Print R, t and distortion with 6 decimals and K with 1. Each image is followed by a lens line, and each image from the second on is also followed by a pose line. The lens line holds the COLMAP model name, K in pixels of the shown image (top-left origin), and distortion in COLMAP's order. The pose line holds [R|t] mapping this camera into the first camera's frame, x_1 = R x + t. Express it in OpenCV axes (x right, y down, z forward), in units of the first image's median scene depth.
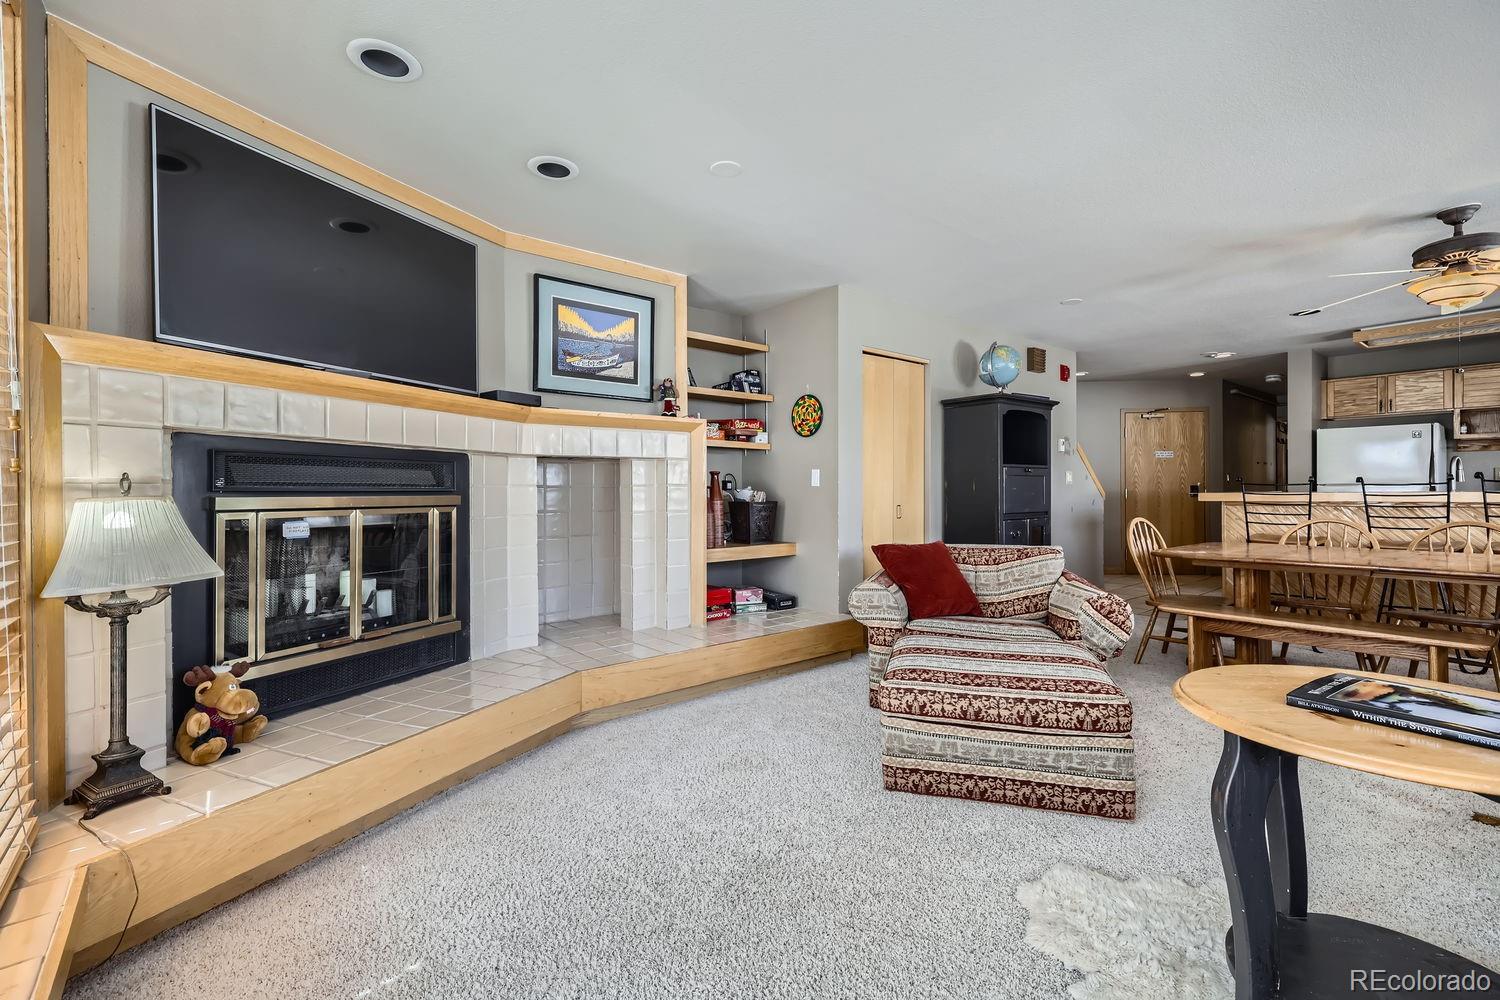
lens RADIAL K [[644.8, 0, 740.3], [0, 644.8, 488.7], [0, 0, 1]] dist [0.005475, -0.000758]
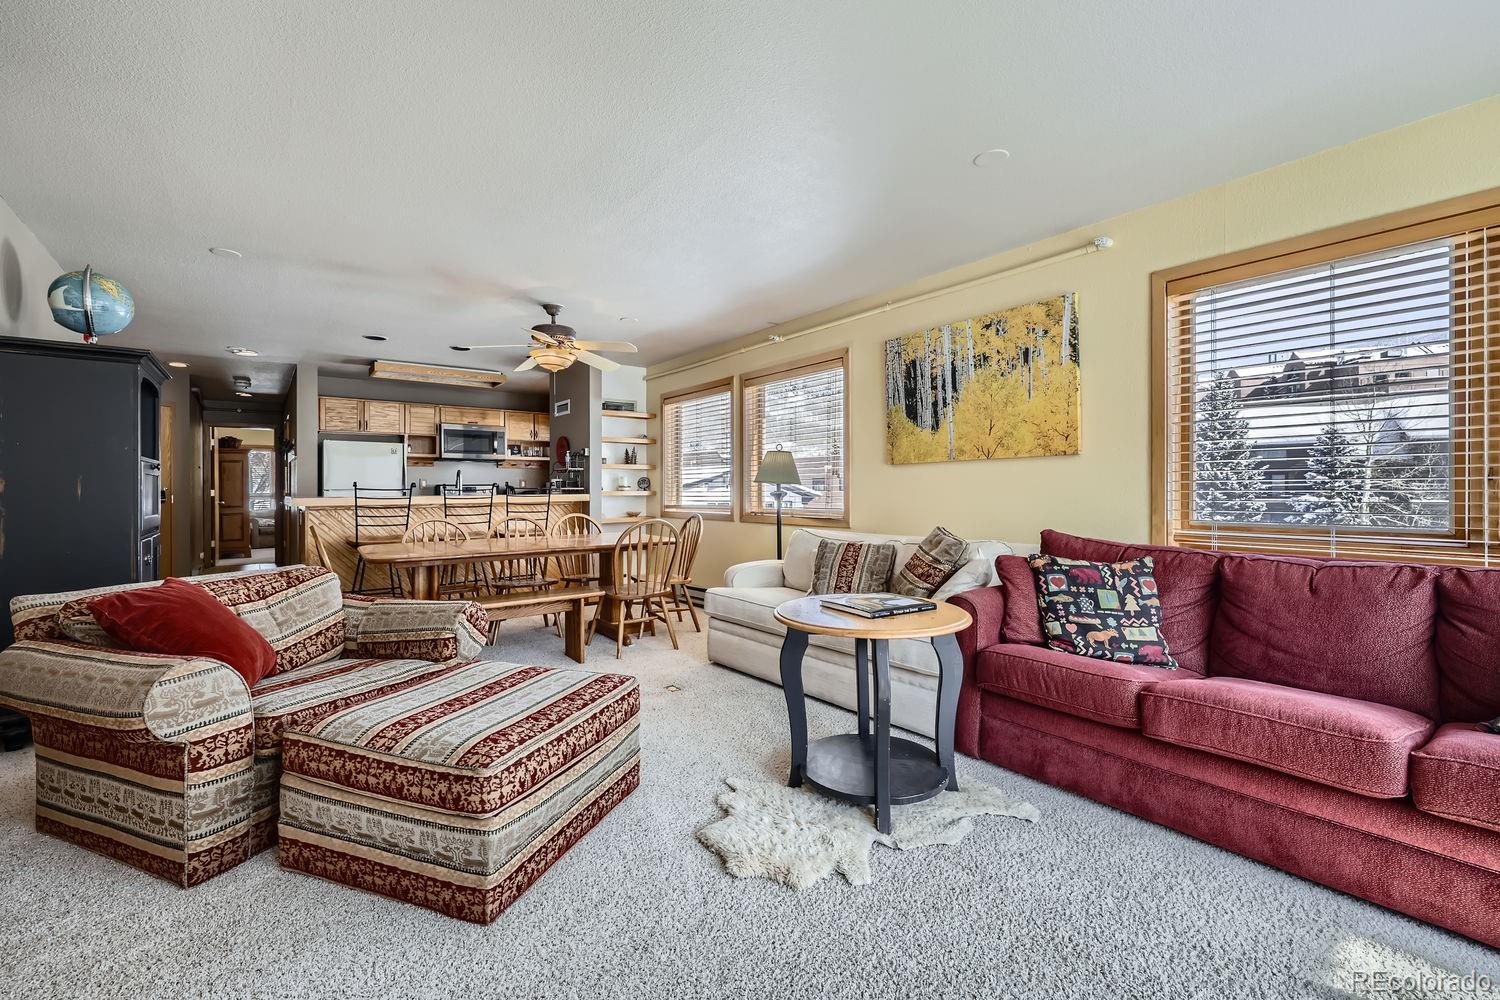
lens RADIAL K [[644.8, 0, 723.7], [0, 644.8, 480.7], [0, 0, 1]] dist [0.005475, -0.000758]
pose [[0.040032, 0.020679, 0.998984, -0.310528], [0.003698, 0.999776, -0.020843, 0.004150], [-0.999192, 0.004528, 0.039946, 0.482630]]
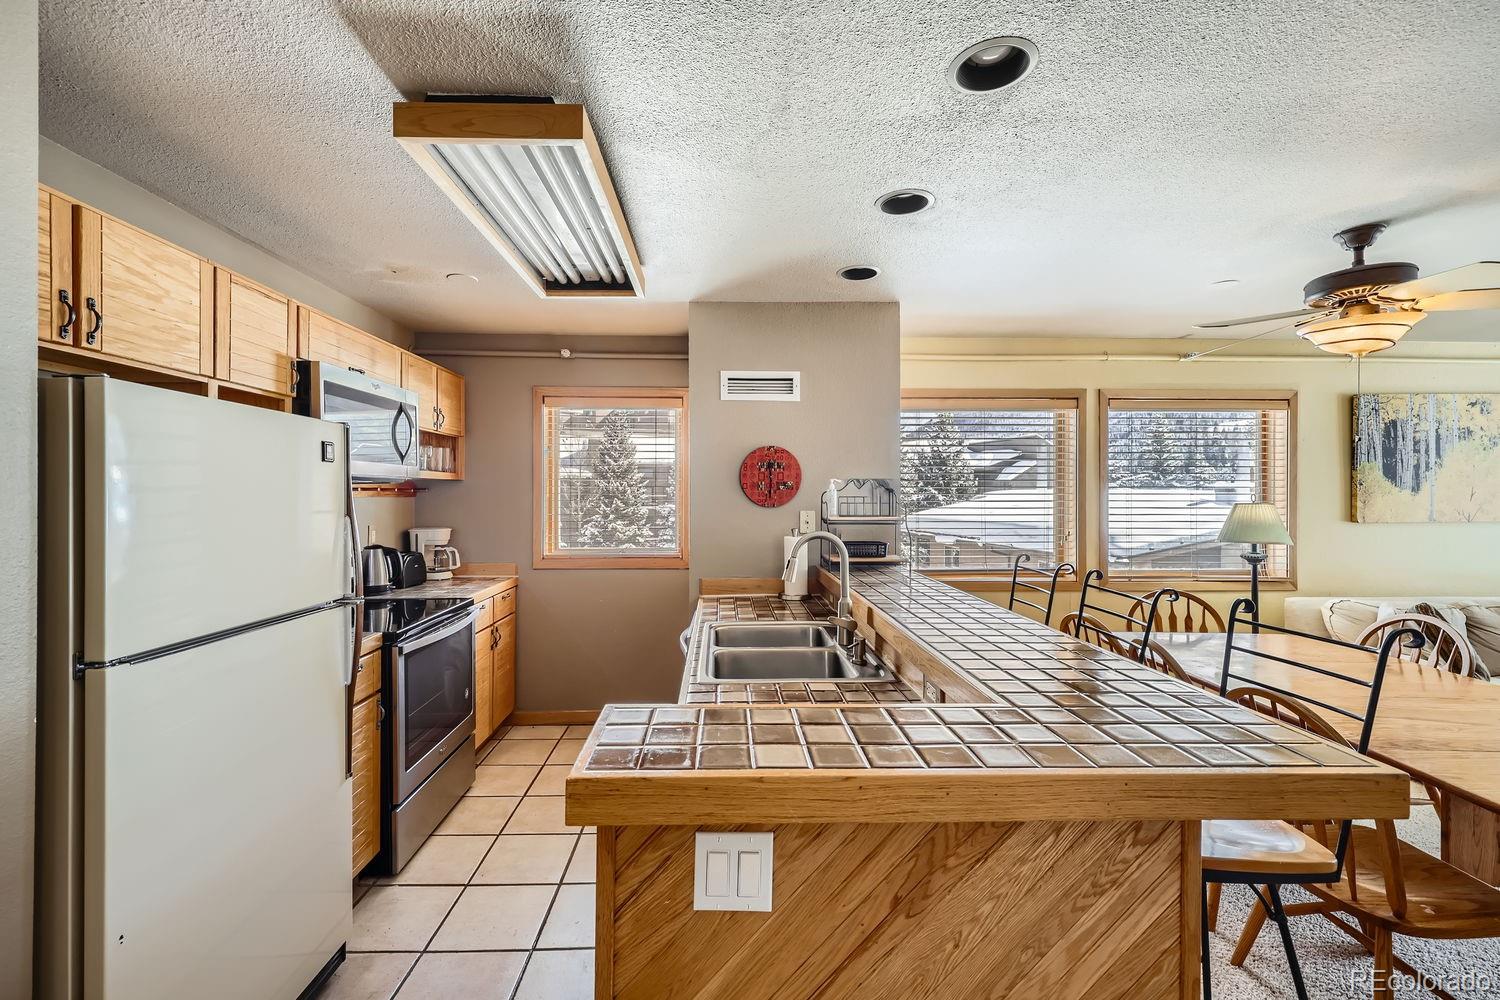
lens RADIAL K [[644.8, 0, 741.0], [0, 644.8, 494.9], [0, 0, 1]] dist [0.005475, -0.000758]
pose [[-0.802784, 0.003008, 0.596262, 1.089306], [0.001261, 0.999994, -0.003347, -0.096771], [-0.596268, -0.001935, -0.802783, 1.814607]]
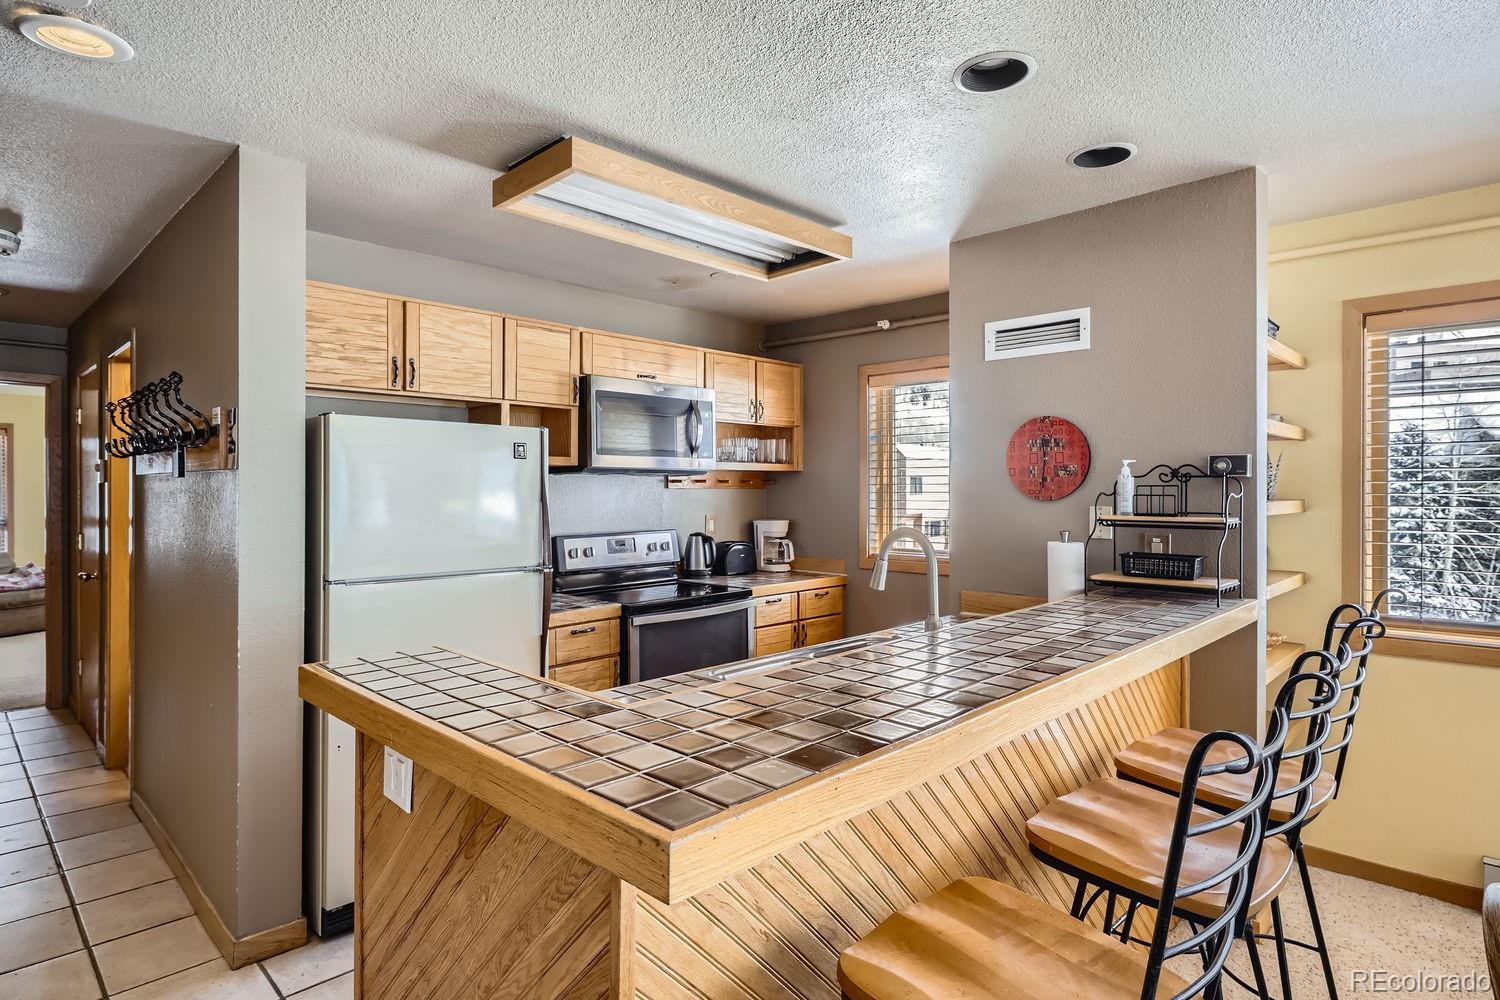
lens RADIAL K [[809.0, 0, 736.7], [0, 809.0, 493.1], [0, 0, 1]] dist [-0.002224, 0.001429]
pose [[-0.112267, 0.001589, 0.993677, 0.803668], [-0.001569, 0.999997, -0.001777, -0.088076], [-0.993677, -0.001759, -0.112264, 1.465531]]
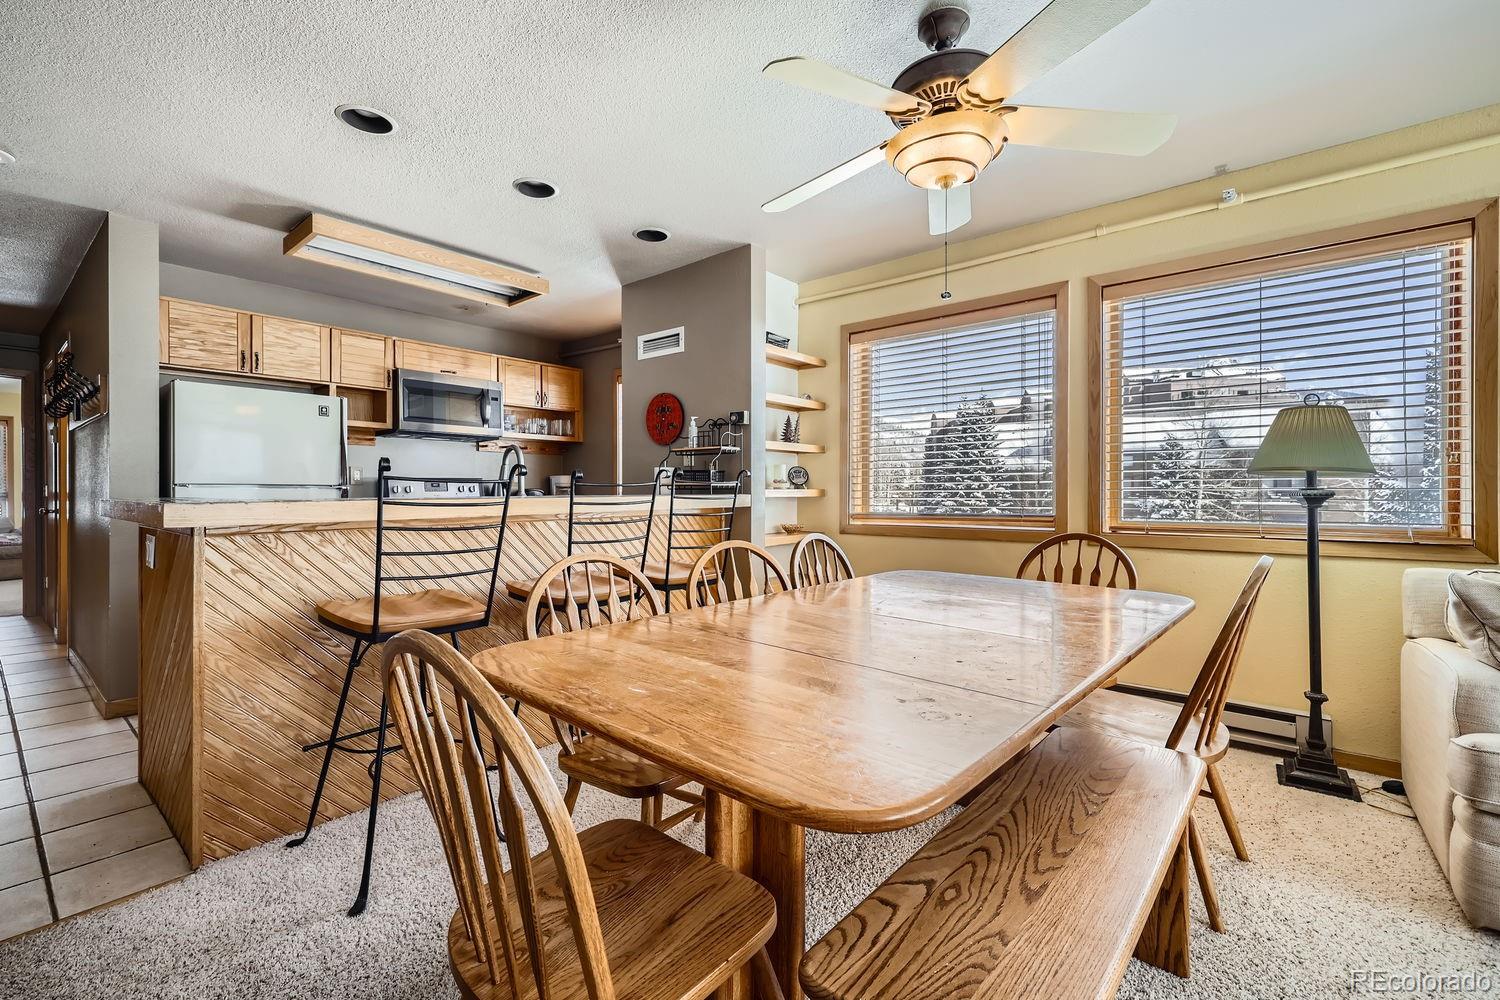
lens RADIAL K [[644.8, 0, 730.5], [0, 644.8, 496.0], [0, 0, 1]] dist [0.005475, -0.000758]
pose [[-0.196197, -0.003679, 0.980558, 0.498418], [0.001259, 0.999991, 0.004004, 0.002466], [-0.980564, 0.002020, -0.196191, 1.151234]]
